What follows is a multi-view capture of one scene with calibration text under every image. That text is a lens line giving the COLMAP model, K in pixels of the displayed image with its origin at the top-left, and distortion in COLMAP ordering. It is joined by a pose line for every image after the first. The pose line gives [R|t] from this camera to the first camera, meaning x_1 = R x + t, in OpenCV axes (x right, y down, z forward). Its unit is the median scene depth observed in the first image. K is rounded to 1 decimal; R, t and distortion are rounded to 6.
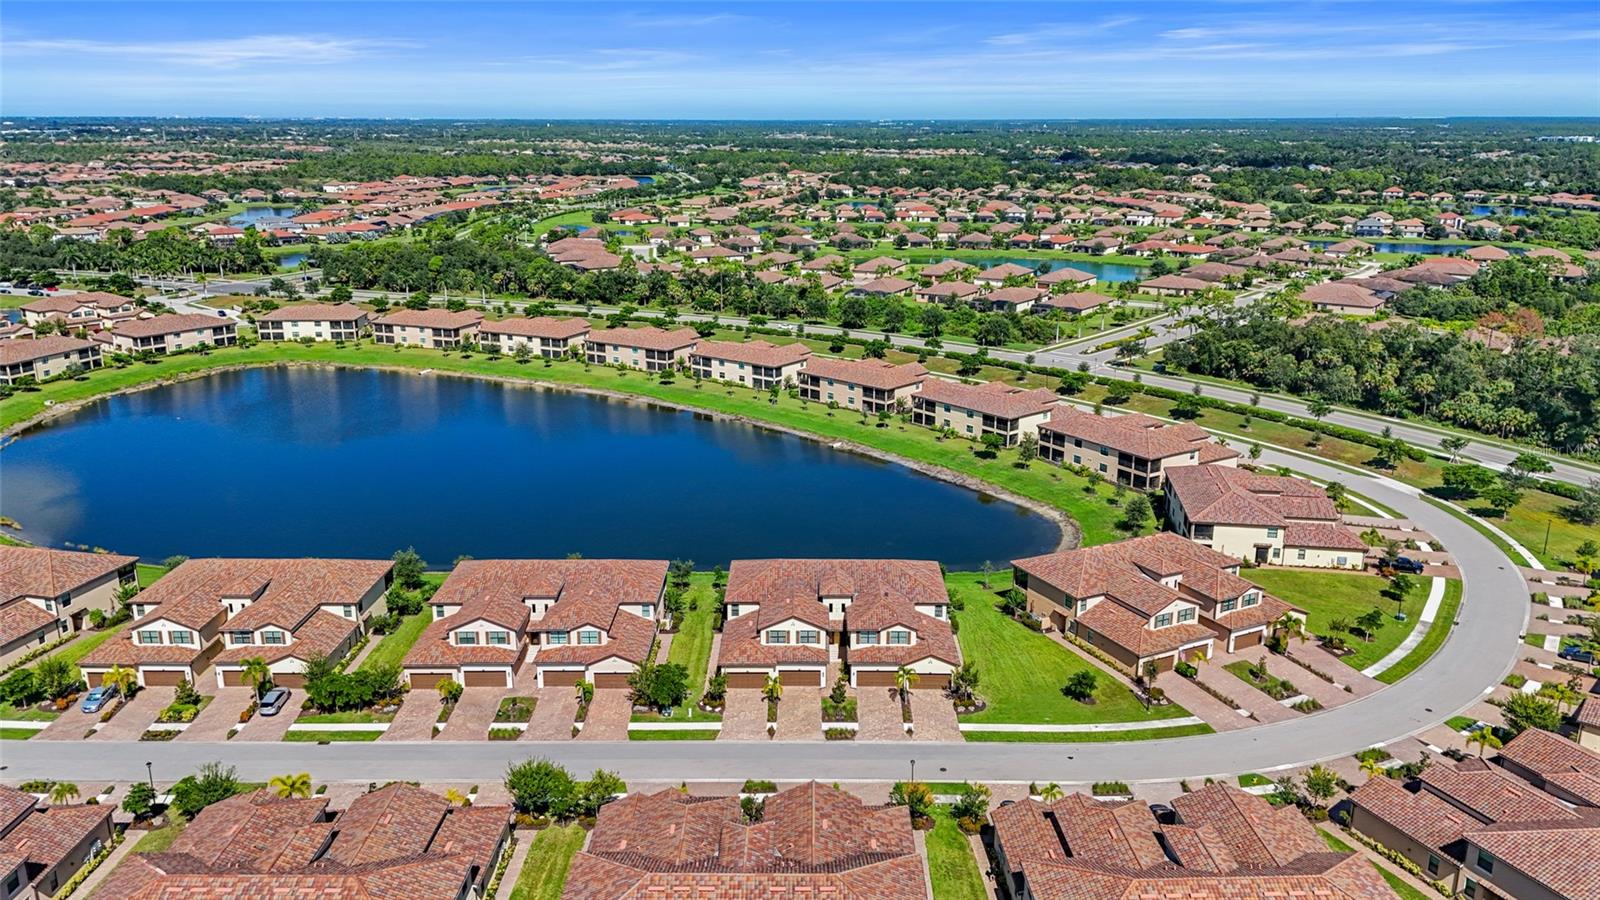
lens RADIAL K [[1159.5, 0, 800.0], [0, 1159.5, 450.0], [0, 0, 1]] dist [0.073038, -0.059046]
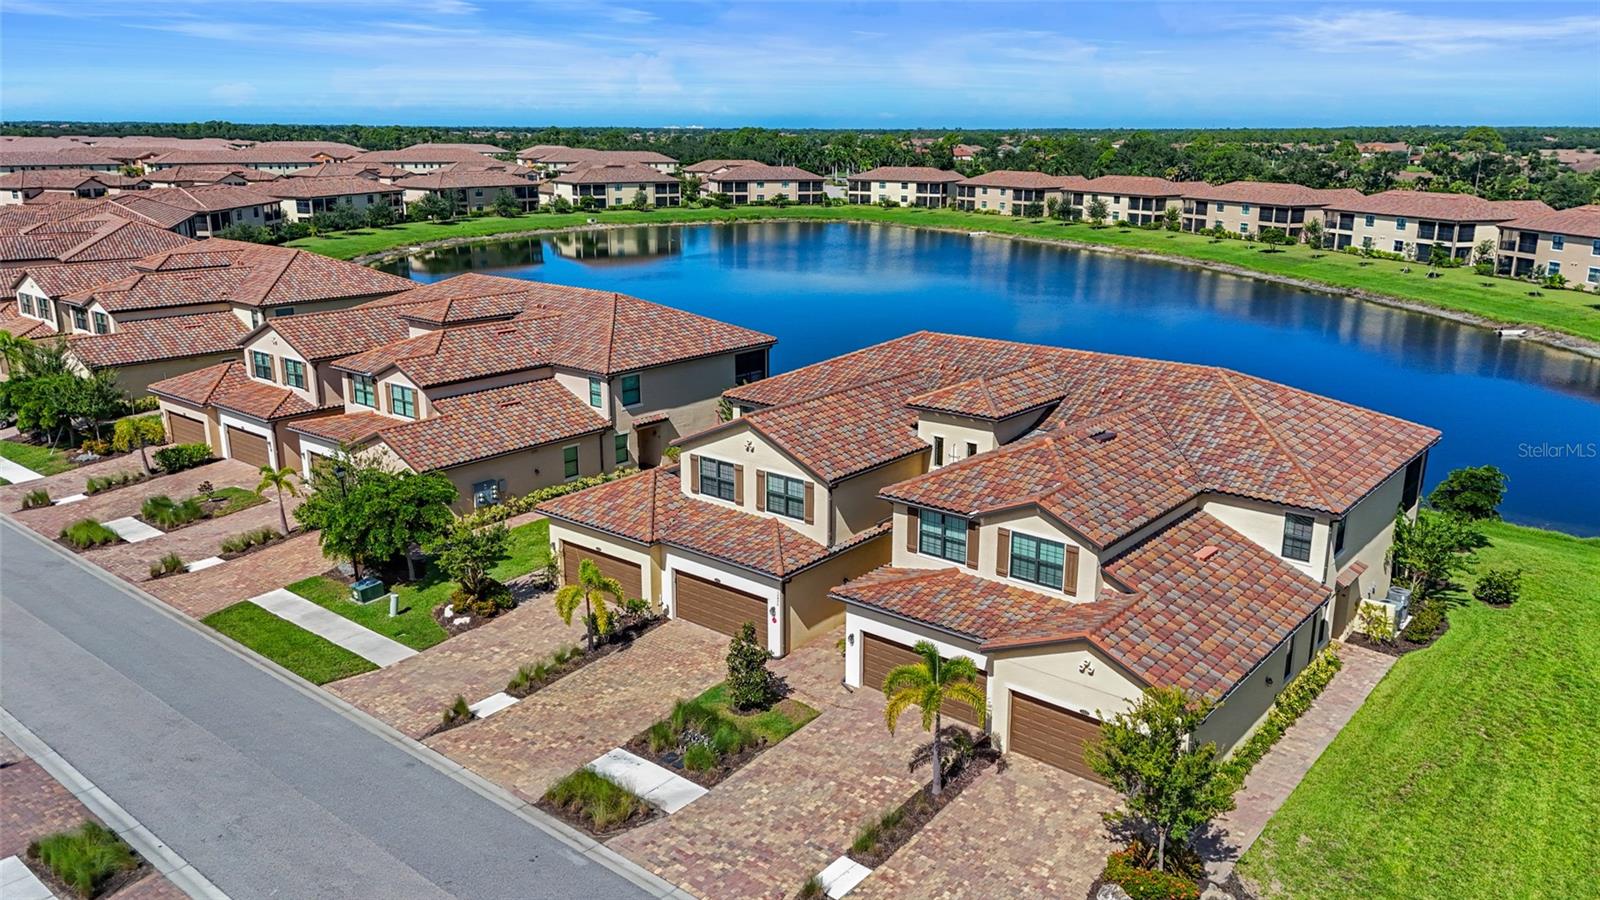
lens RADIAL K [[1159.5, 0, 800.0], [0, 1159.5, 450.0], [0, 0, 1]] dist [0.073038, -0.059046]
pose [[0.776144, 0.167352, -0.607942, 0.200510], [-0.171053, 0.983864, 0.052457, 0.128858], [0.606912, 0.063276, 0.792246, 0.735605]]
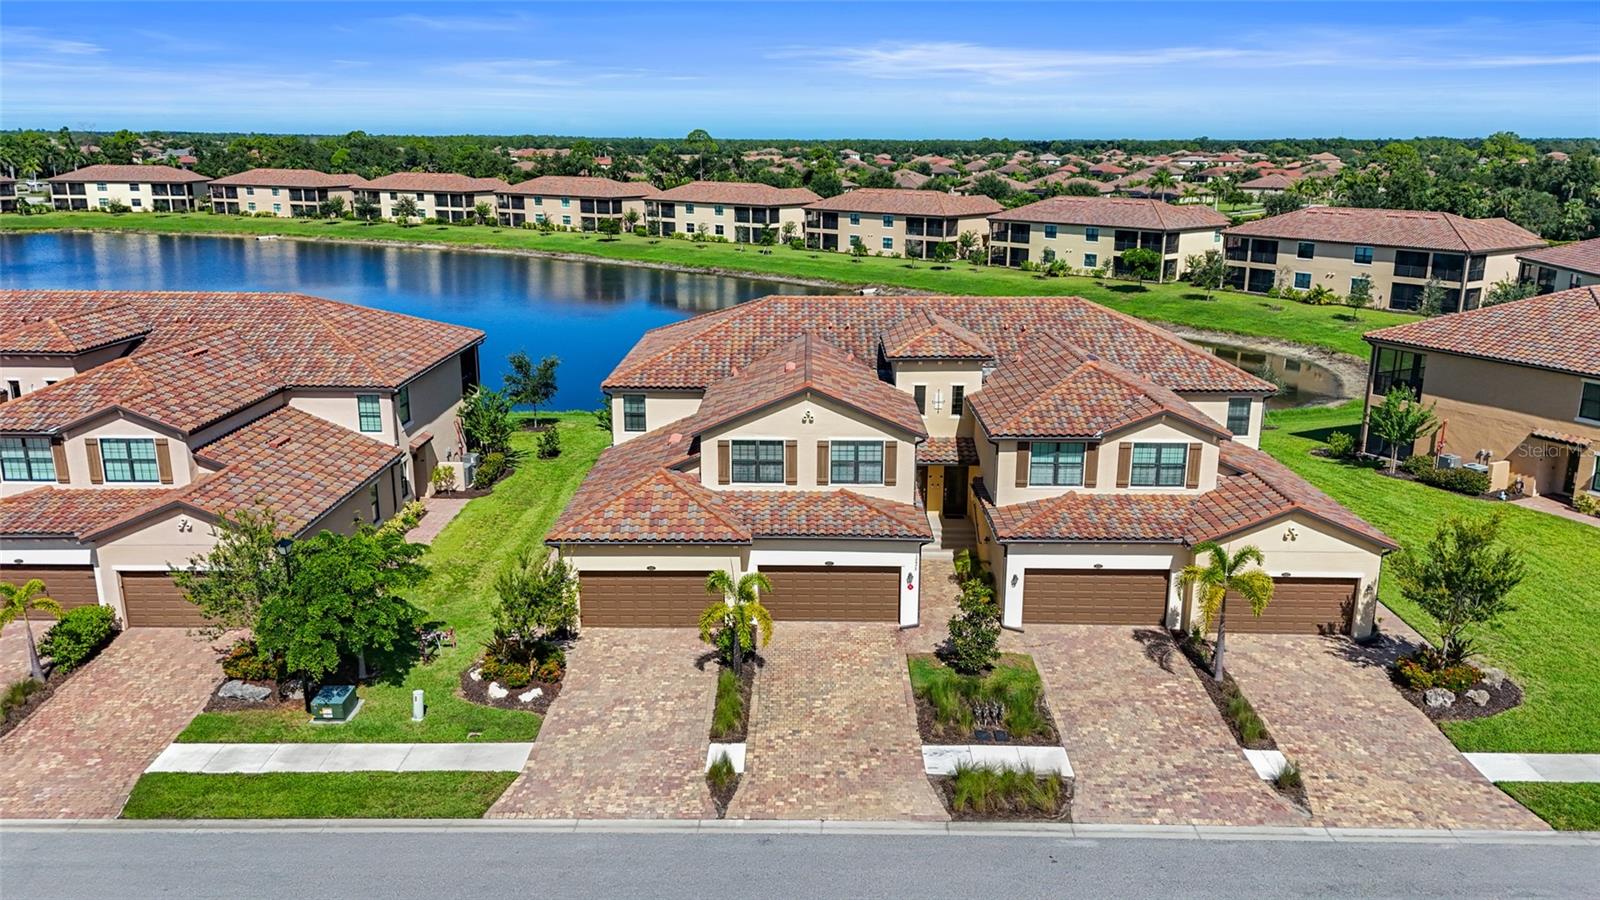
lens RADIAL K [[1178.4, 0, 800.0], [0, 1178.4, 450.0], [0, 0, 1]] dist [0.048175, -0.030129]
pose [[0.999988, 0.004795, 0.000943, -0.008172], [-0.004780, 0.999858, -0.016166, 0.160358], [-0.001021, 0.016162, 0.999869, 0.682862]]
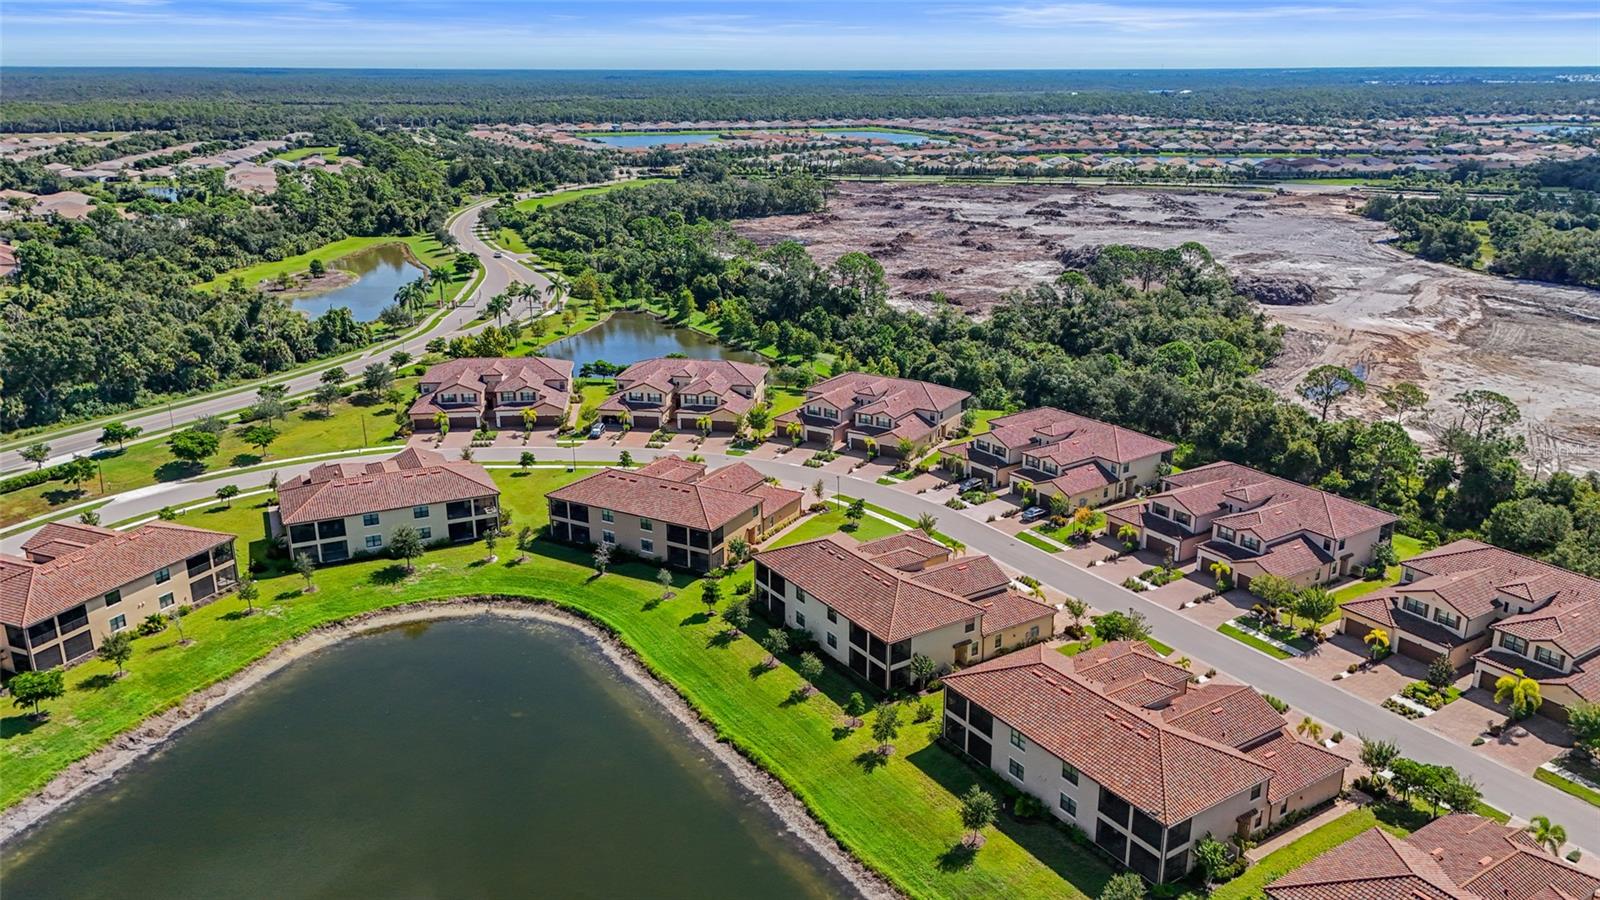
lens RADIAL K [[1178.4, 0, 800.0], [0, 1178.4, 450.0], [0, 0, 1]] dist [0.048175, -0.030129]
pose [[-0.557031, -0.259588, 0.788880, -0.685155], [0.220444, 0.869604, 0.441808, -0.425683], [-0.800700, 0.420004, -0.427171, 1.495628]]
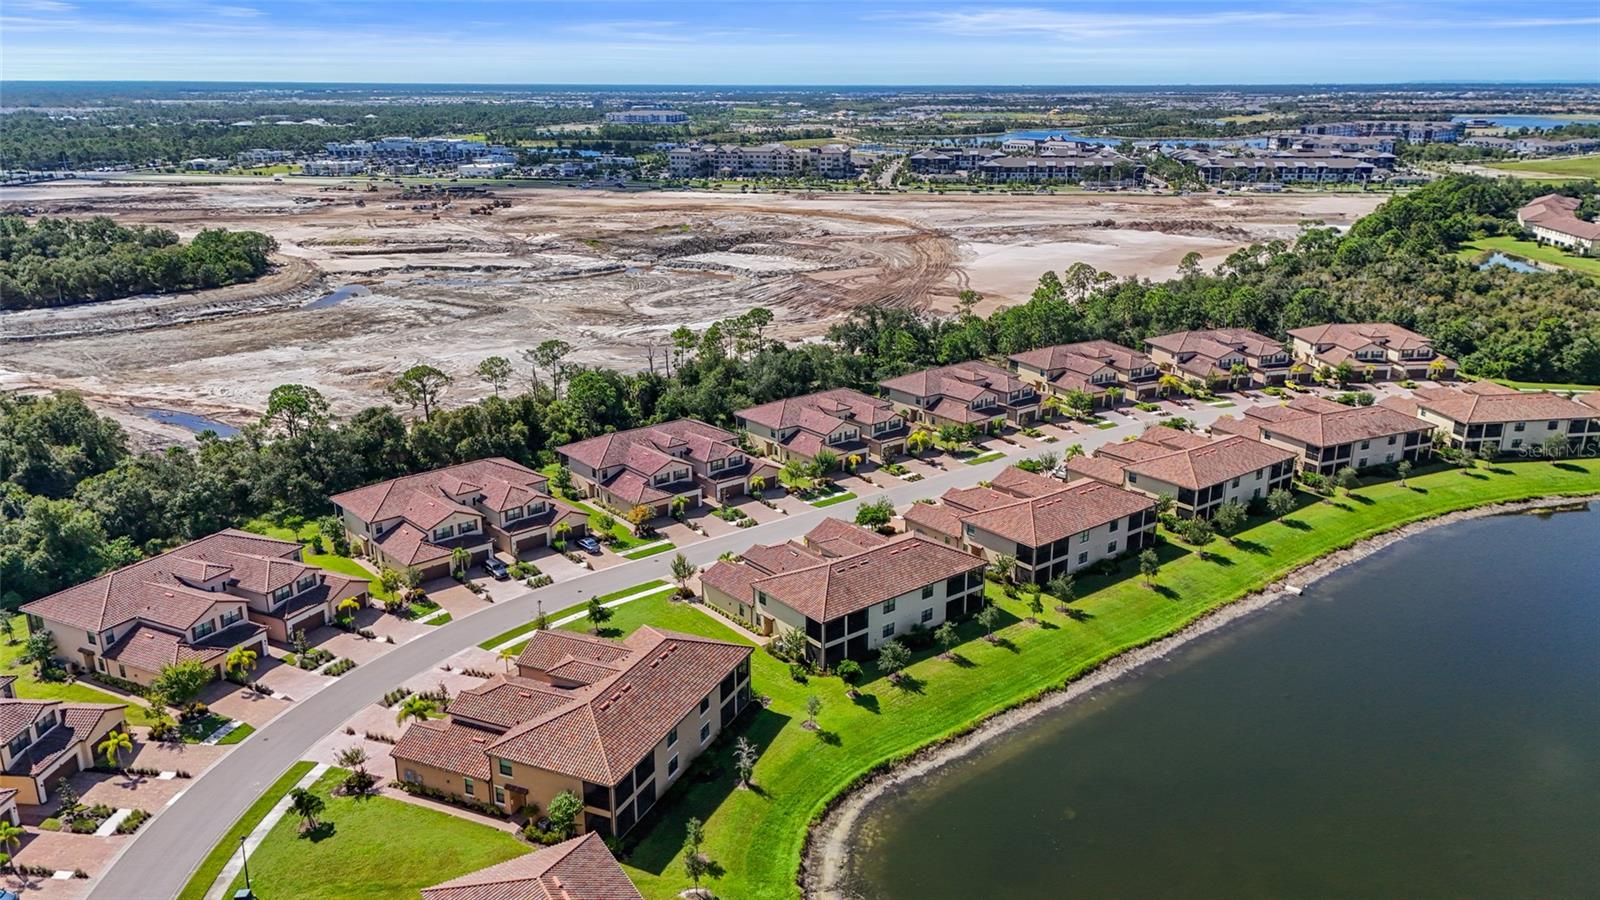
lens RADIAL K [[1178.4, 0, 800.0], [0, 1178.4, 450.0], [0, 0, 1]] dist [0.048175, -0.030129]
pose [[-0.769844, 0.187523, -0.610062, 0.701376], [-0.173424, 0.858435, 0.482714, -0.472328], [0.614218, 0.477414, -0.628341, 1.646506]]
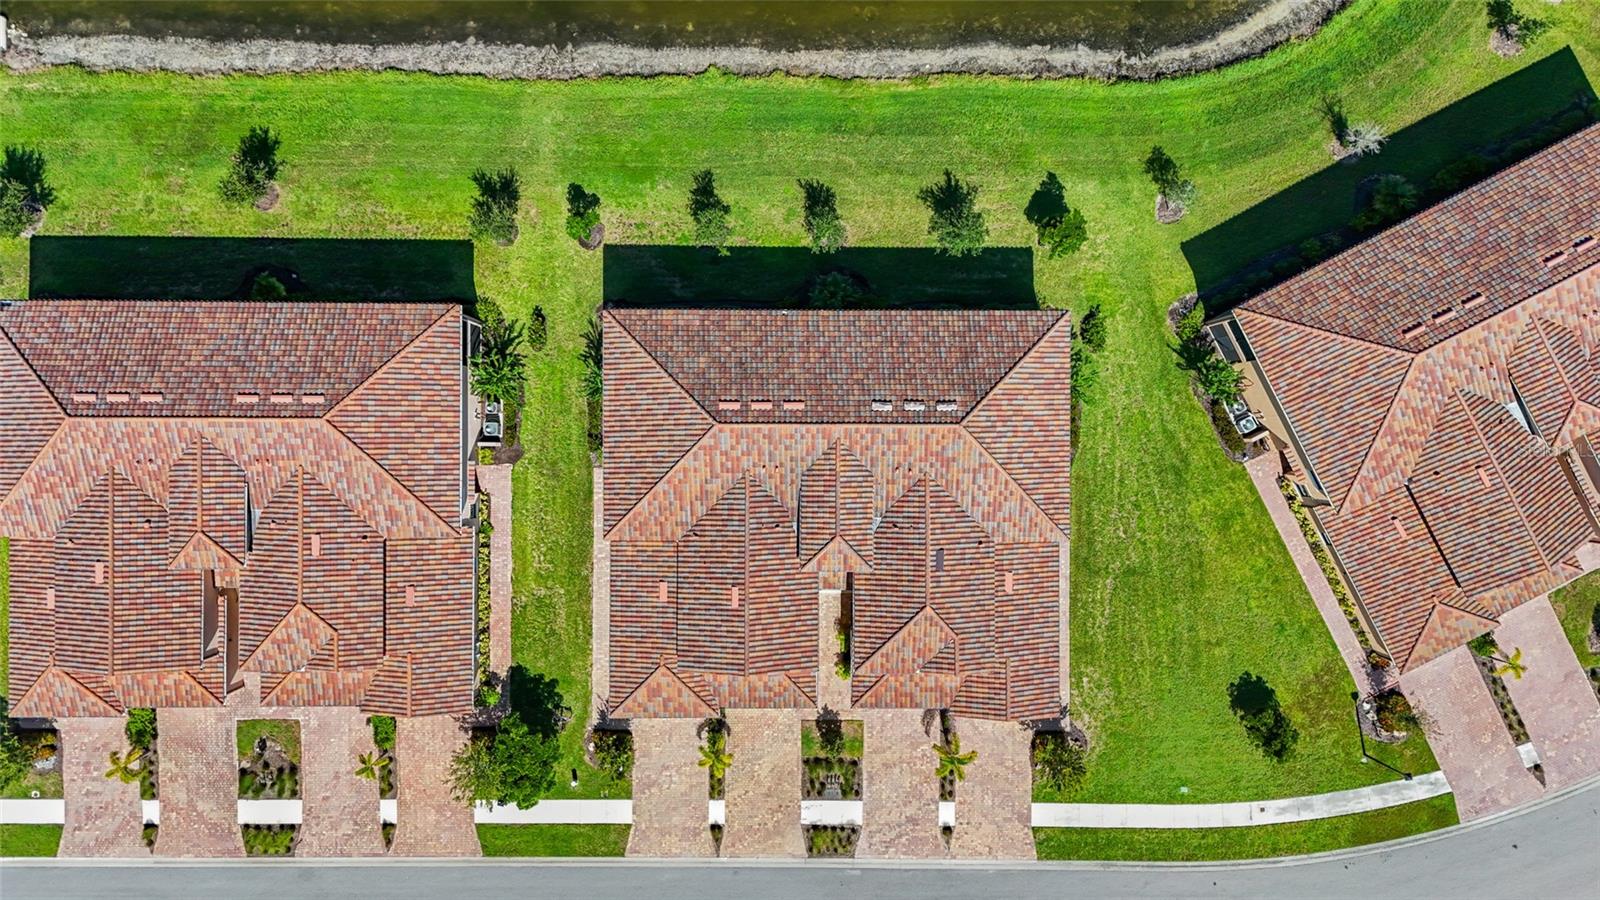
lens RADIAL K [[1178.4, 0, 800.0], [0, 1178.4, 450.0], [0, 0, 1]] dist [0.048175, -0.030129]
pose [[0.999963, -0.005260, 0.006867, 0.013714], [-0.005203, 0.268454, 0.963278, -0.364190], [-0.006910, -0.963278, 0.268416, 0.935656]]
